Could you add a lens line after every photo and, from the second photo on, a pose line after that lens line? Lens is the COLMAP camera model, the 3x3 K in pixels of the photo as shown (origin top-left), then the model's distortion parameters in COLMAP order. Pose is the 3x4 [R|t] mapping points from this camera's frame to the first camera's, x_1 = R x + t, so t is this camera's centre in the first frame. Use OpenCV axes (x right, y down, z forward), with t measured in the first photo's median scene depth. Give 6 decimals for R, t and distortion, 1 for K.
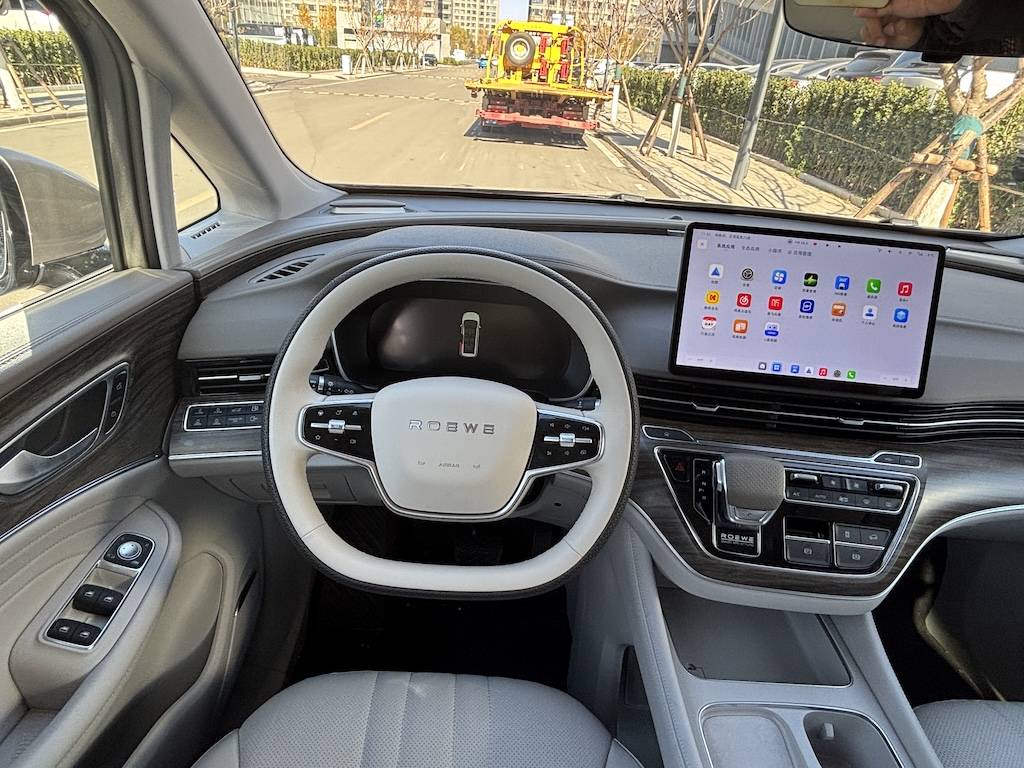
lens RADIAL K [[600.1, 0, 512.0], [0, 600.1, 384.0], [0, 0, 1]] dist [0.000972, 0.000879]
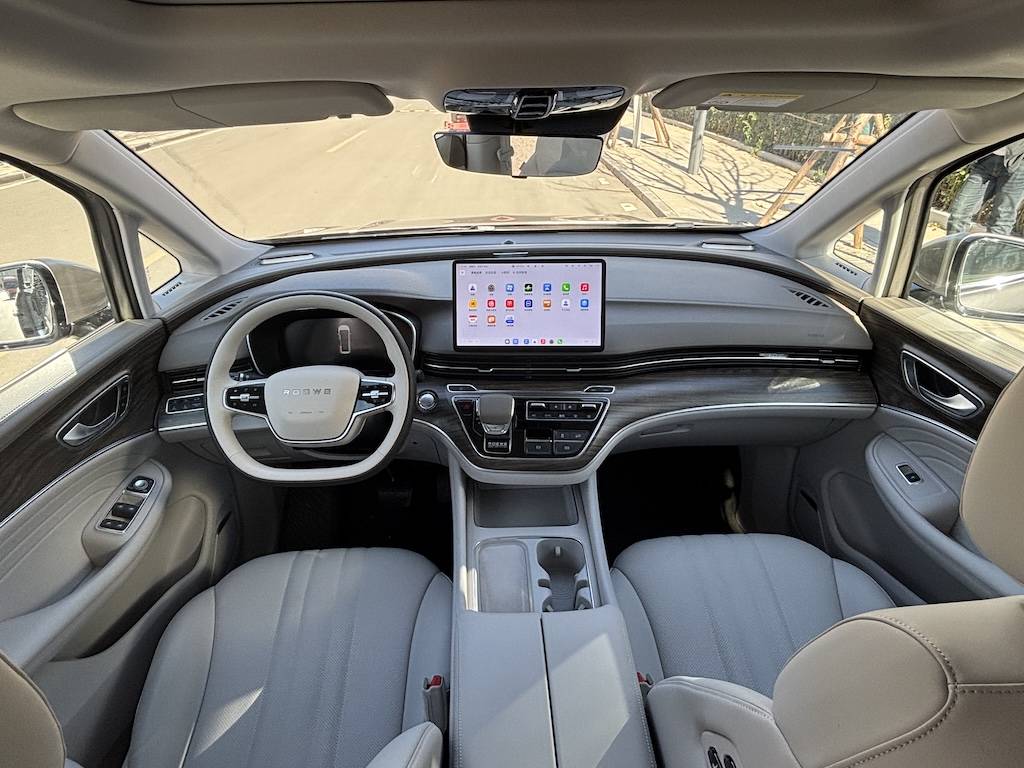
lens RADIAL K [[585.9, 0, 512.0], [0, 585.9, 384.0], [0, 0, 1]] dist [0.029163, -0.035730]
pose [[0.995179, -0.097785, -0.007525, 0.433664], [0.097838, 0.995178, 0.007004, 0.078195], [0.006804, -0.007706, 0.999947, -0.636724]]
